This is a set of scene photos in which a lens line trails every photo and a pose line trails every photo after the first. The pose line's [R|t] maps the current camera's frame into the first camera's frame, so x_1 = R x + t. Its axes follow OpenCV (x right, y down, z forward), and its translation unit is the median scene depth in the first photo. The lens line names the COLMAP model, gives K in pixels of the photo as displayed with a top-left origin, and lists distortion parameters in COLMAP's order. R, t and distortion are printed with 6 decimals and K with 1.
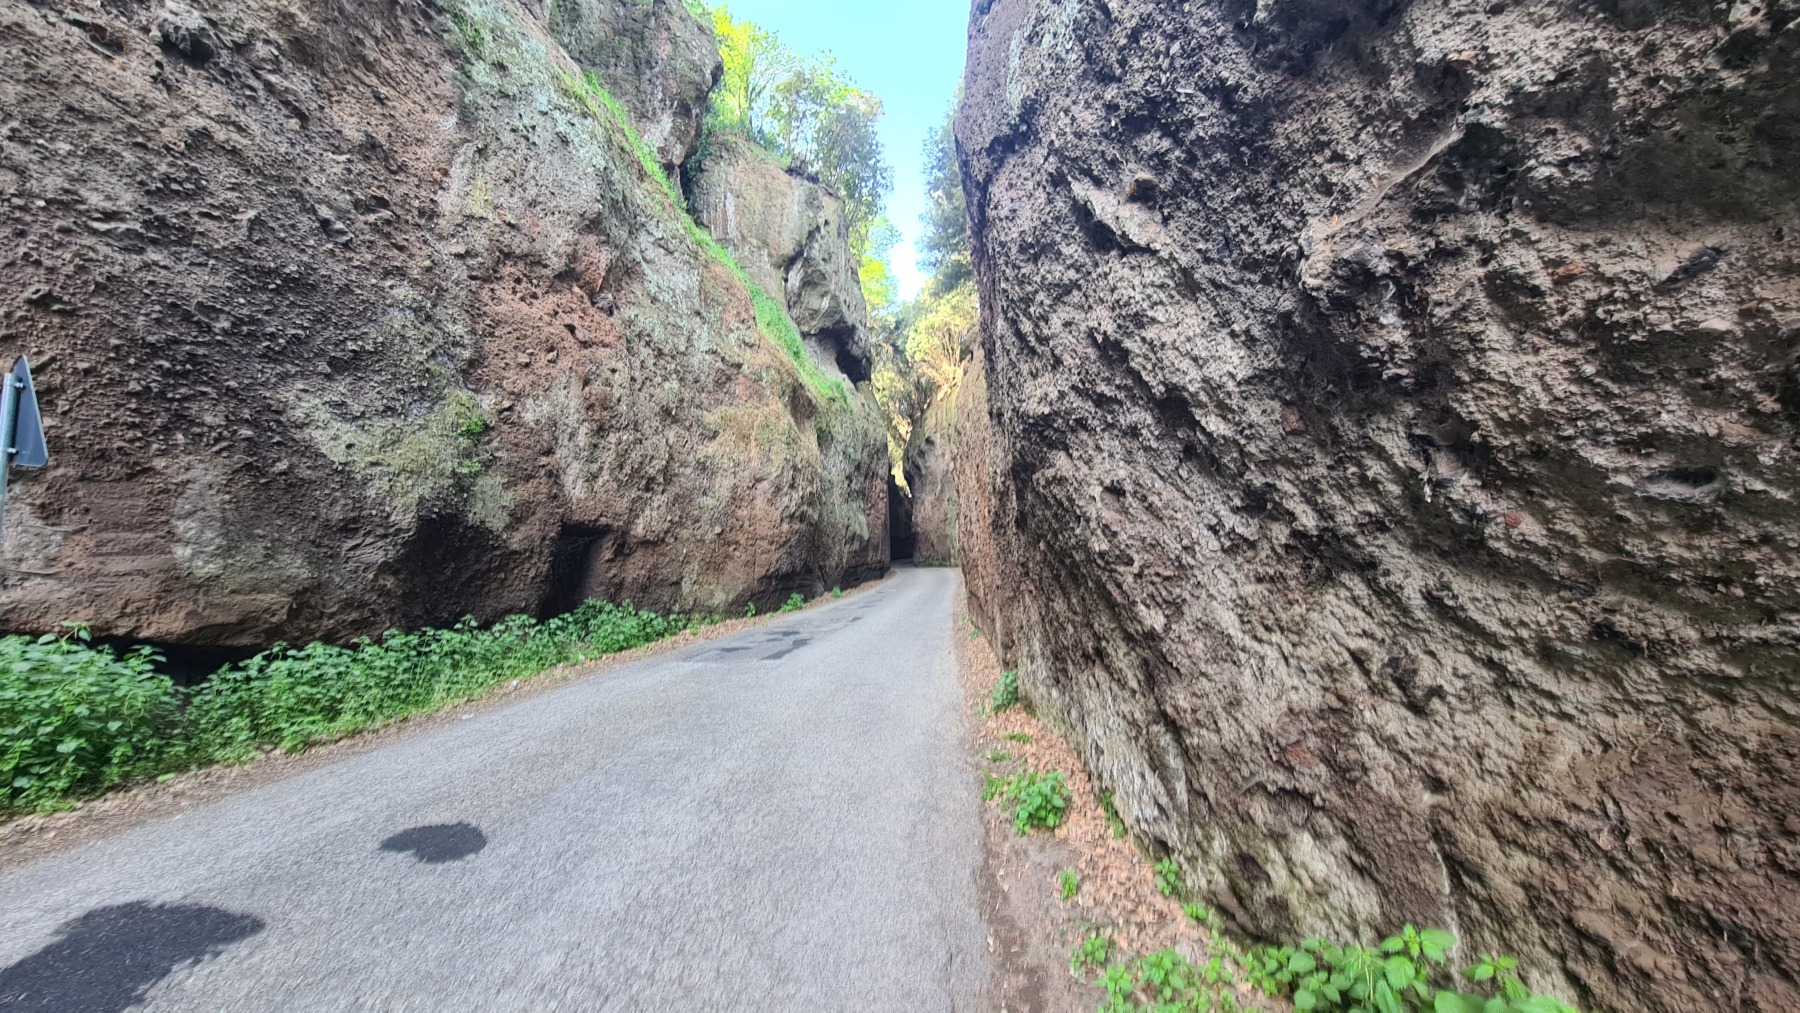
lens RADIAL K [[739.0, 0, 894.0], [0, 739.0, 517.2], [0, 0, 1]] dist [0.000850, -0.000006]
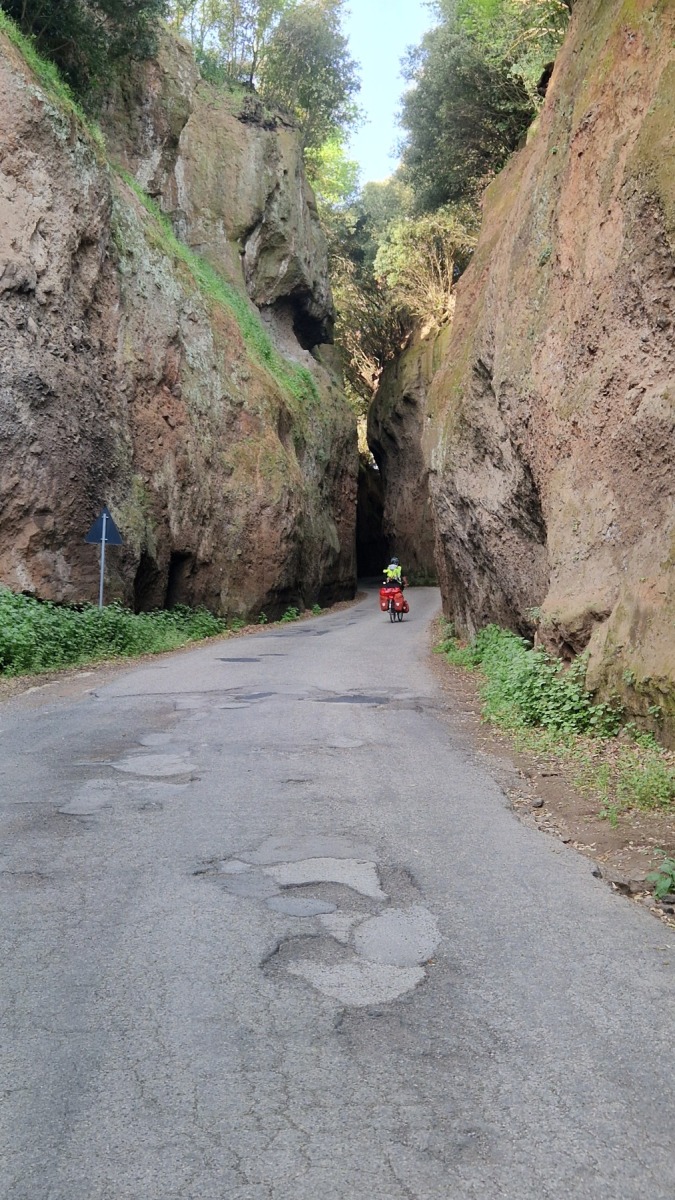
lens RADIAL K [[1602.8, 0, 328.9], [0, 1602.8, 599.8], [0, 0, 1]] dist [0.140067, -0.146912]
pose [[0.999916, -0.012820, -0.001942, -0.125803], [0.012924, 0.997492, 0.069584, -0.125617], [0.001045, -0.069603, 0.997574, -2.397471]]
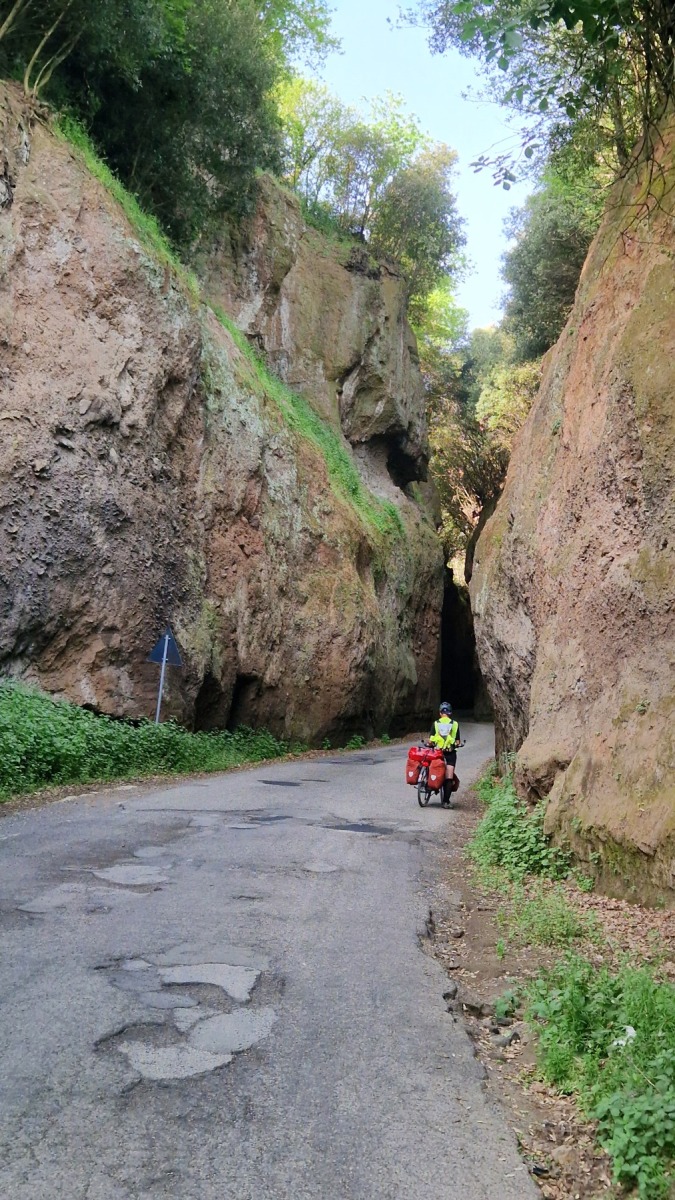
lens RADIAL K [[1602.6, 0, 337.5], [0, 1602.6, 600.0], [0, 0, 1]] dist [0.162231, -0.246798]
pose [[0.996493, 0.047928, -0.068585, -0.008404], [-0.048550, 0.998793, -0.007435, -0.143011], [0.068146, 0.010739, 0.997618, -2.515117]]
